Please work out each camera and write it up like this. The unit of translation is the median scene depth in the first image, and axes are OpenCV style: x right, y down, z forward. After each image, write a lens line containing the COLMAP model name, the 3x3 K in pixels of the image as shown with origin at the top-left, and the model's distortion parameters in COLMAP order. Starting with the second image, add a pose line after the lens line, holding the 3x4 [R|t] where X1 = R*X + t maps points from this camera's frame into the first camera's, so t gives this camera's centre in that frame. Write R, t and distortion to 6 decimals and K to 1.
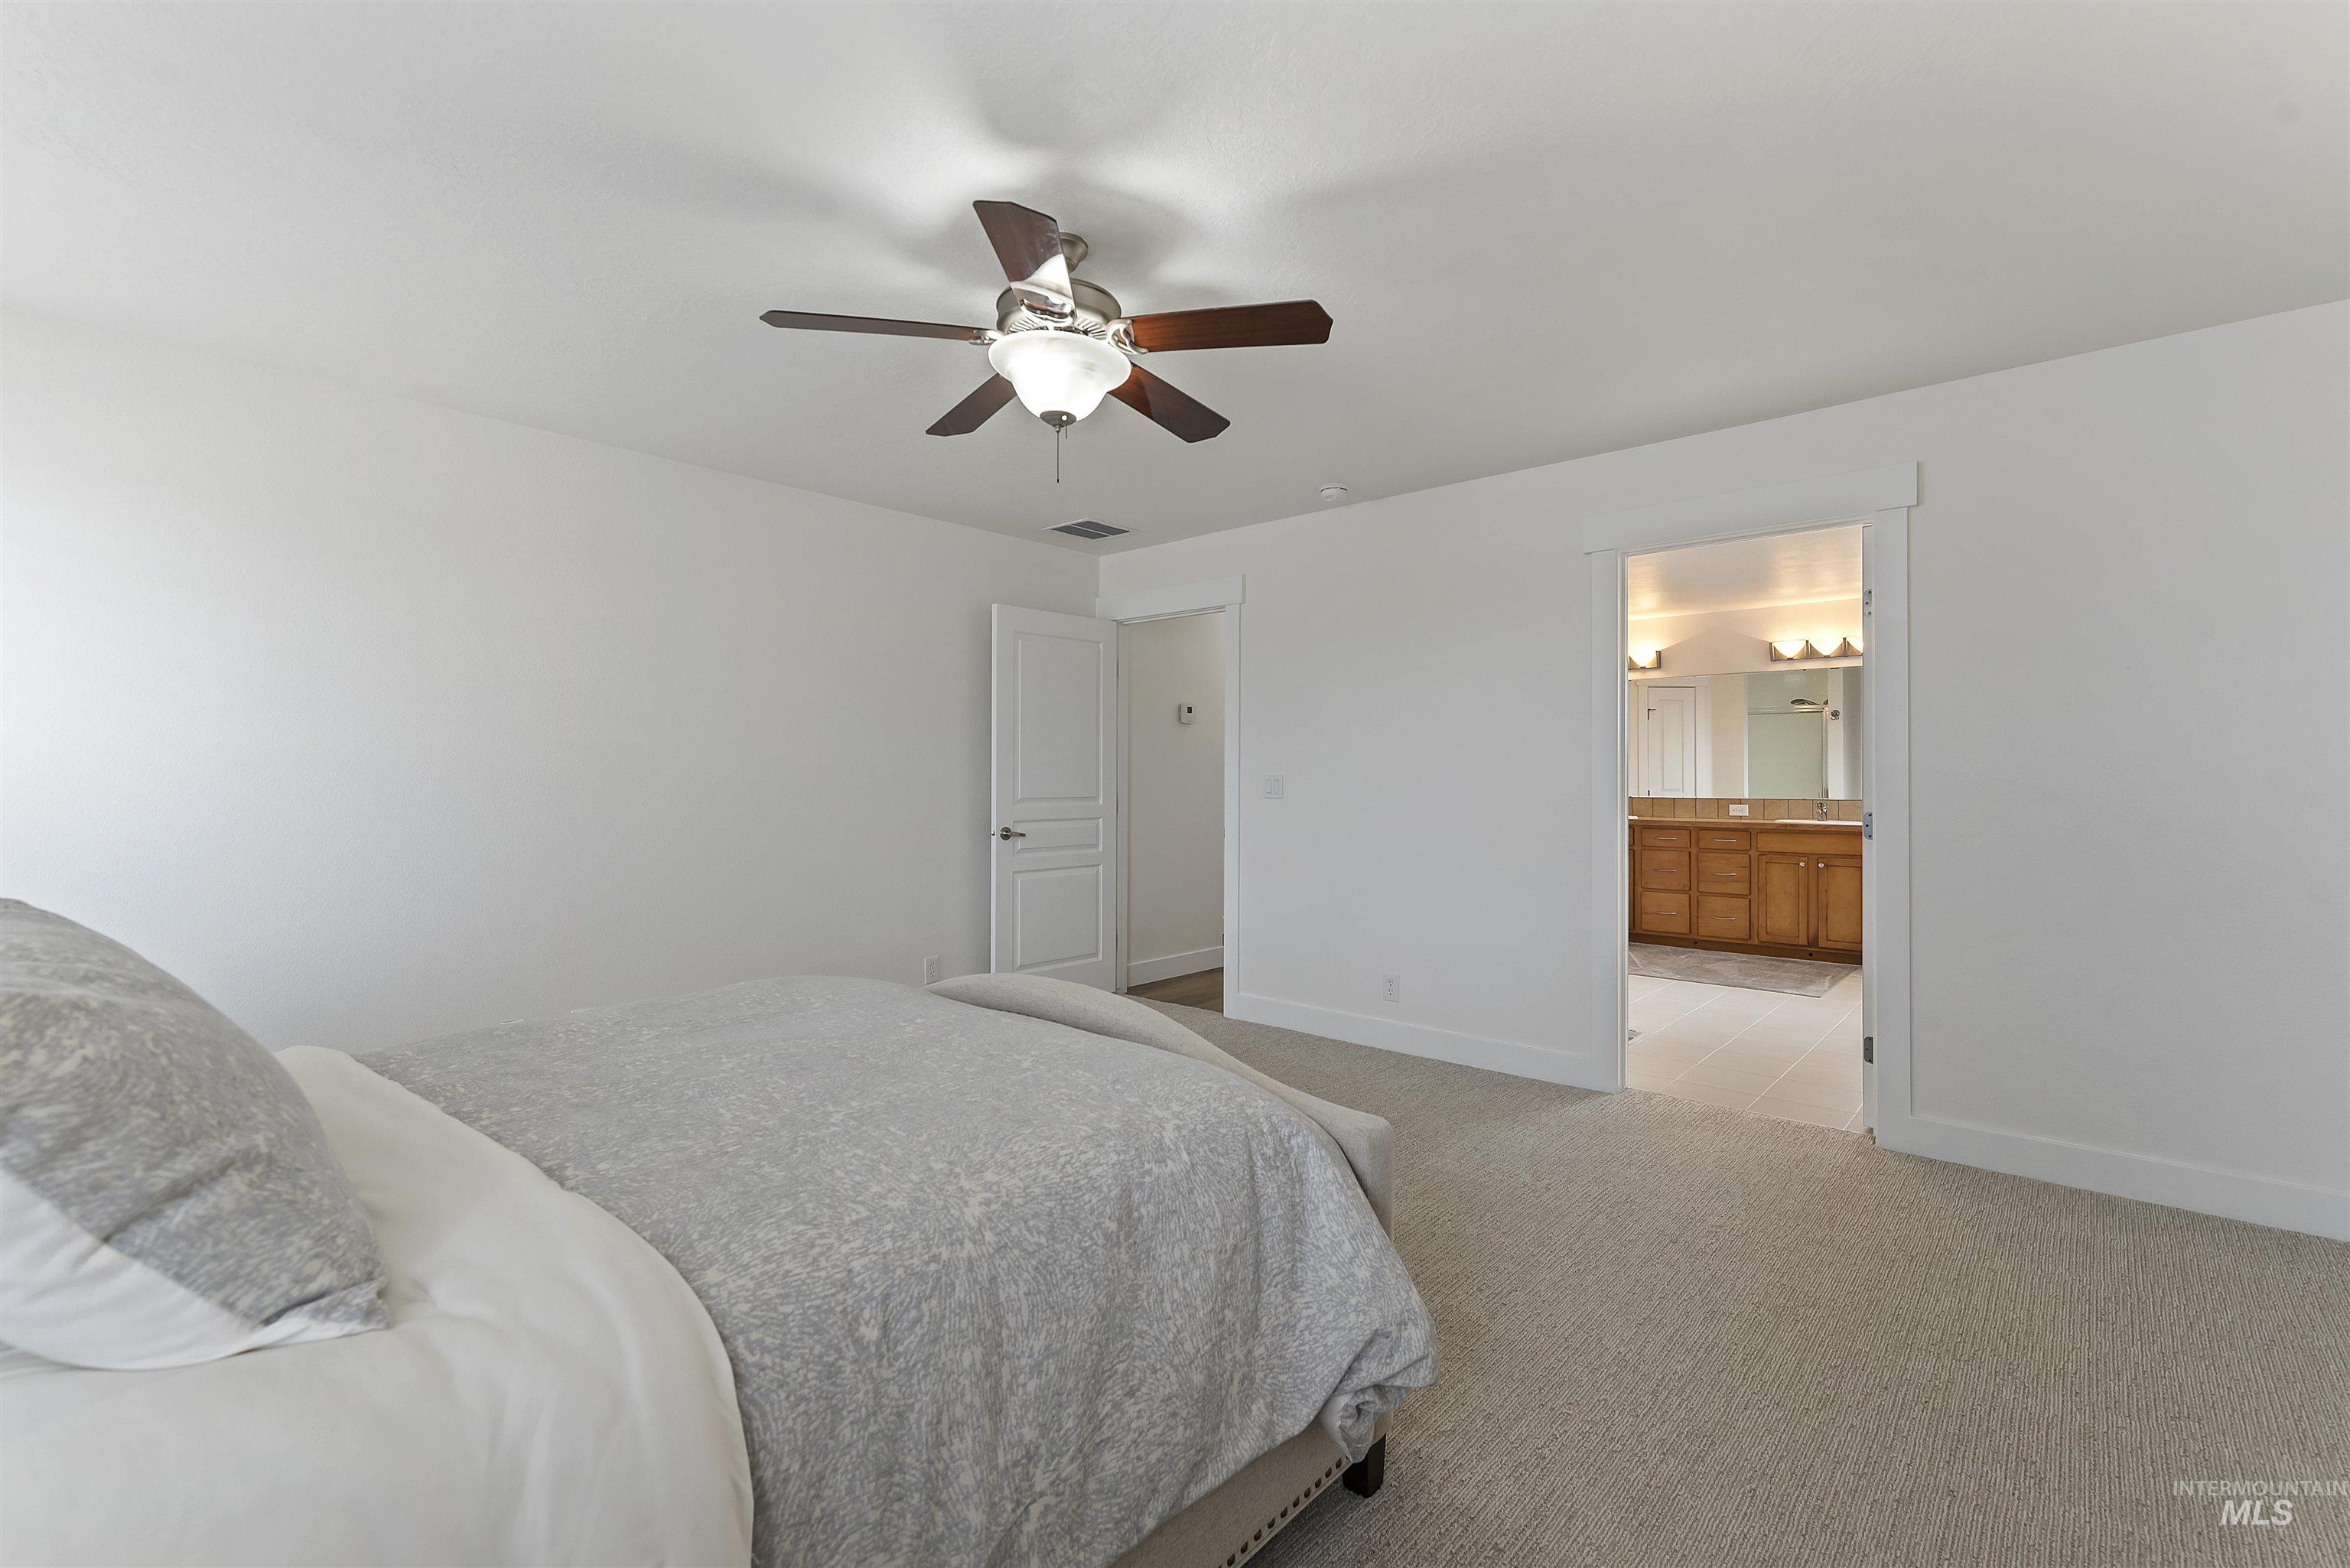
lens RADIAL K [[1029.1, 0, 1185.5], [0, 1029.1, 772.5], [0, 0, 1]] dist [0.001194, -0.001988]
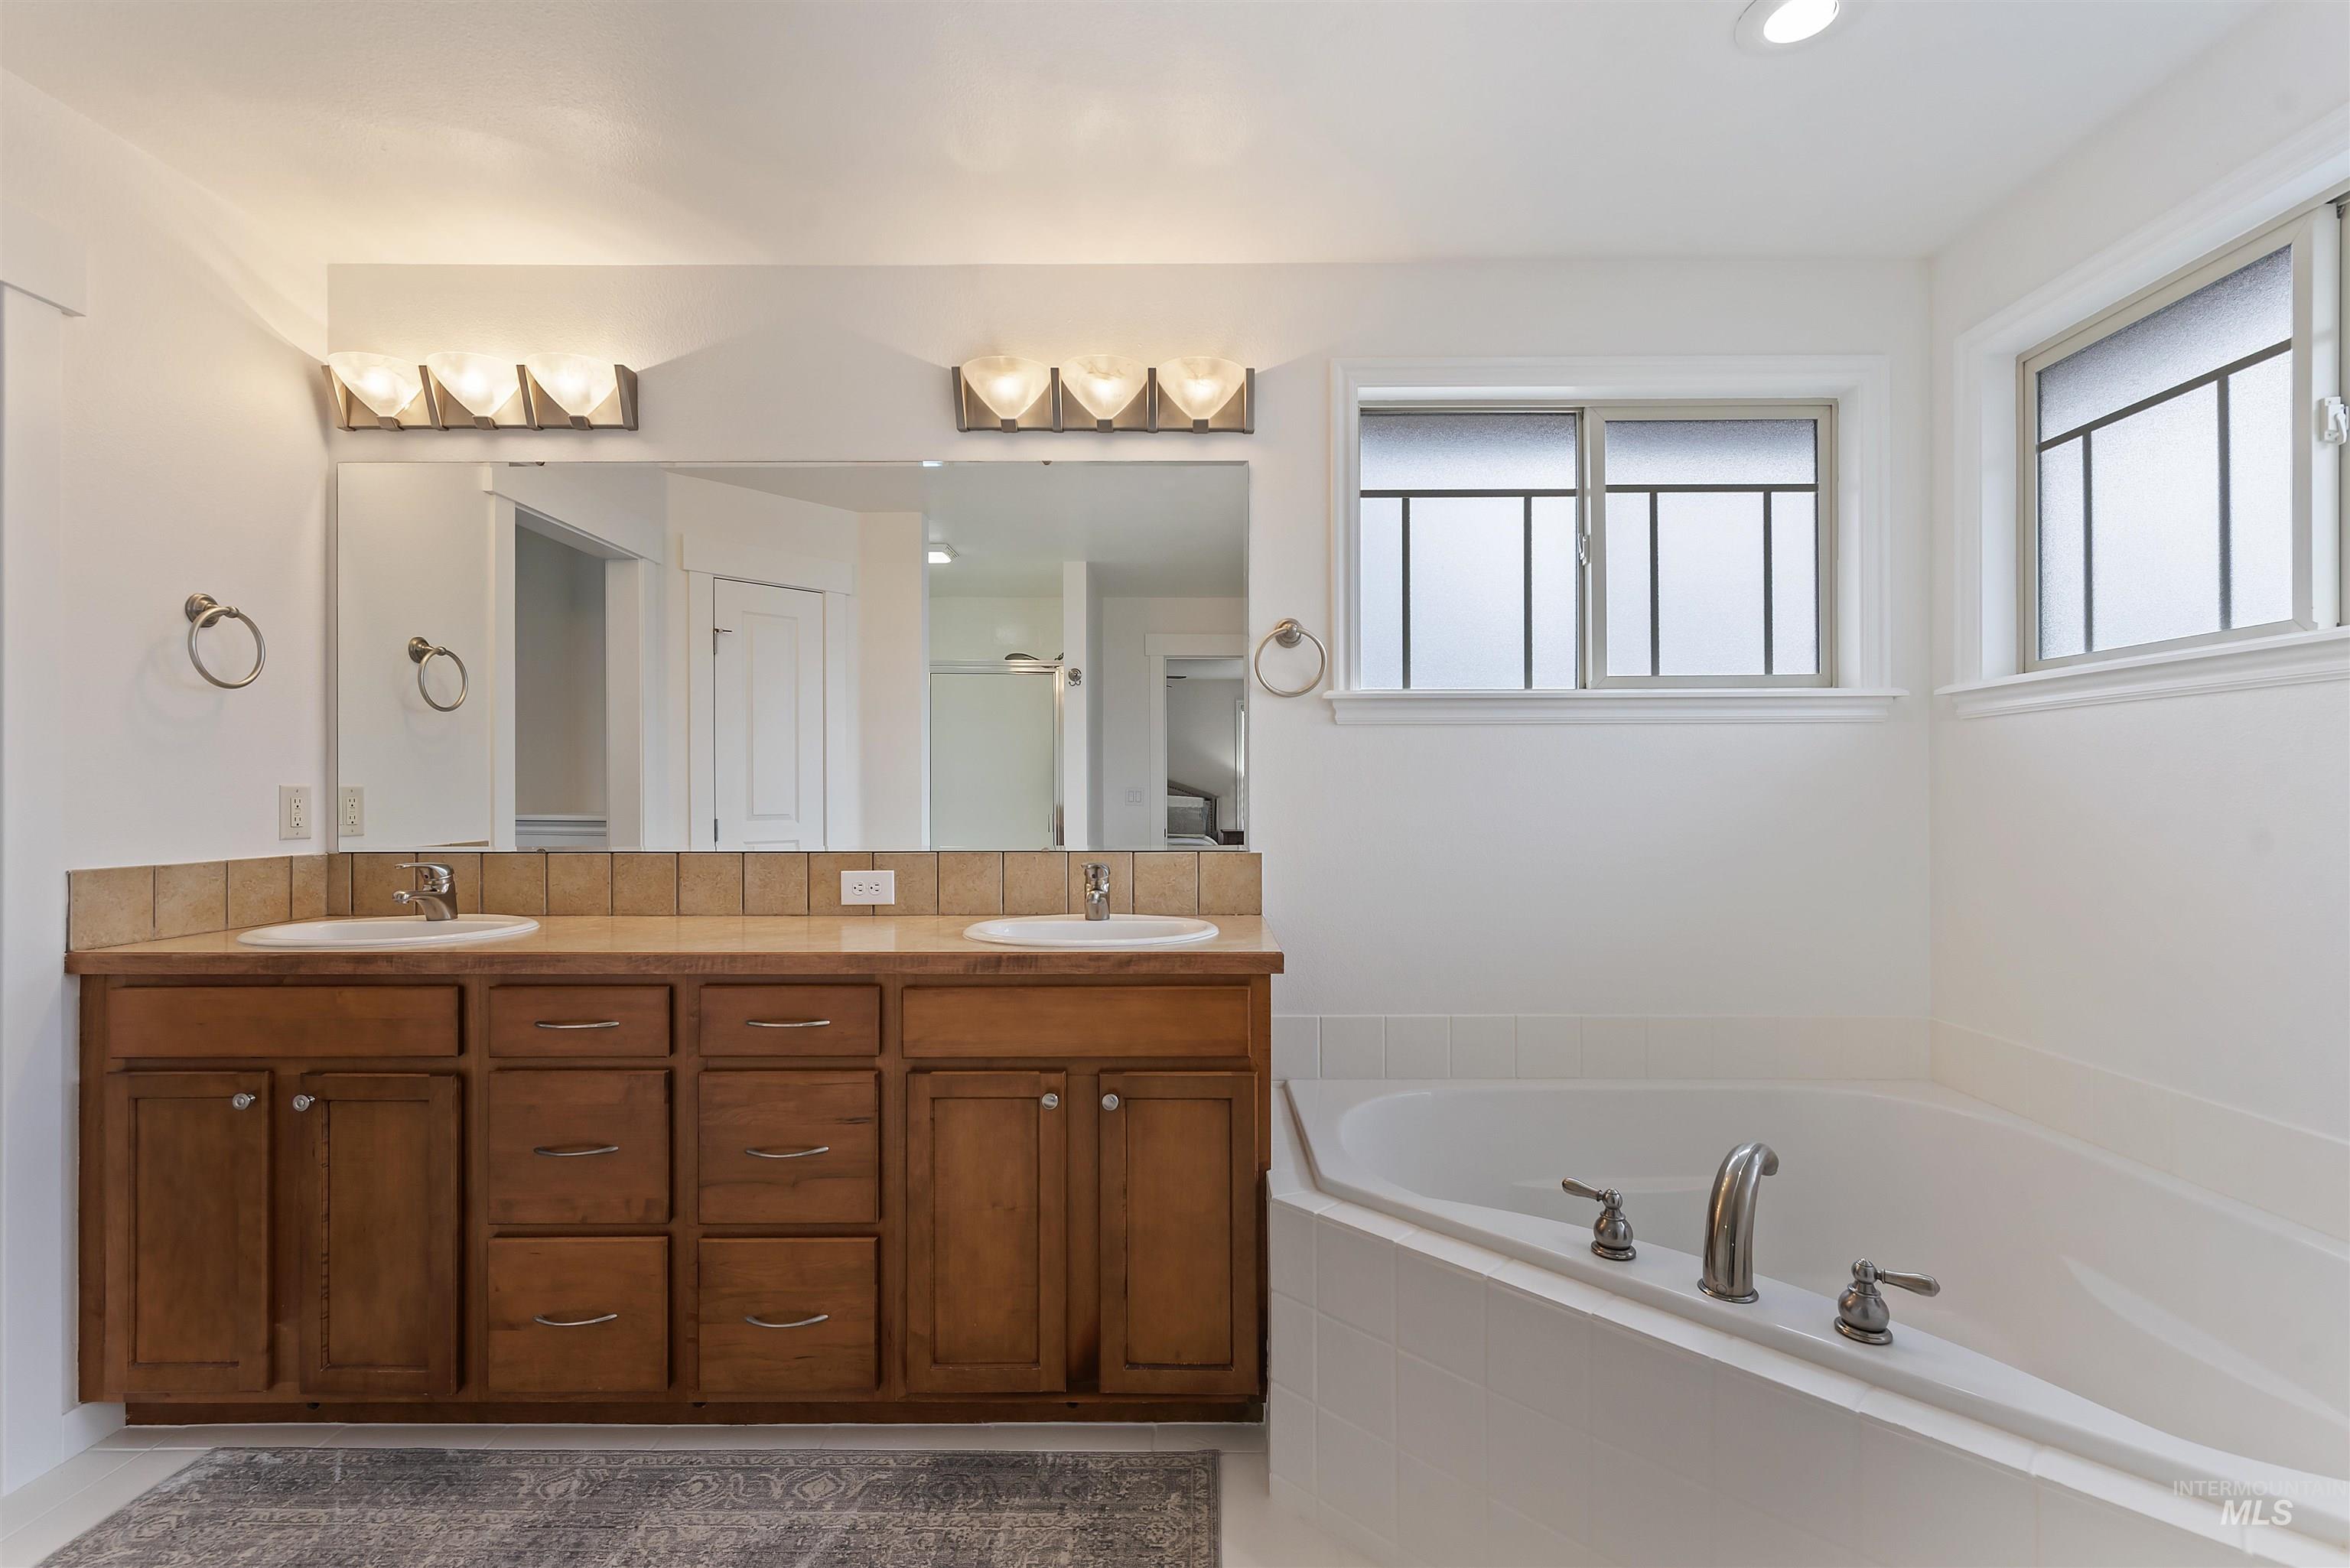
lens RADIAL K [[1029.1, 0, 1169.0], [0, 1029.1, 791.6], [0, 0, 1]] dist [0.001194, -0.001988]
pose [[0.766577, 0.001563, 0.642150, 0.431754], [0.001189, 0.999992, -0.003853, 0.008088], [-0.642151, 0.003718, 0.766569, 0.741860]]
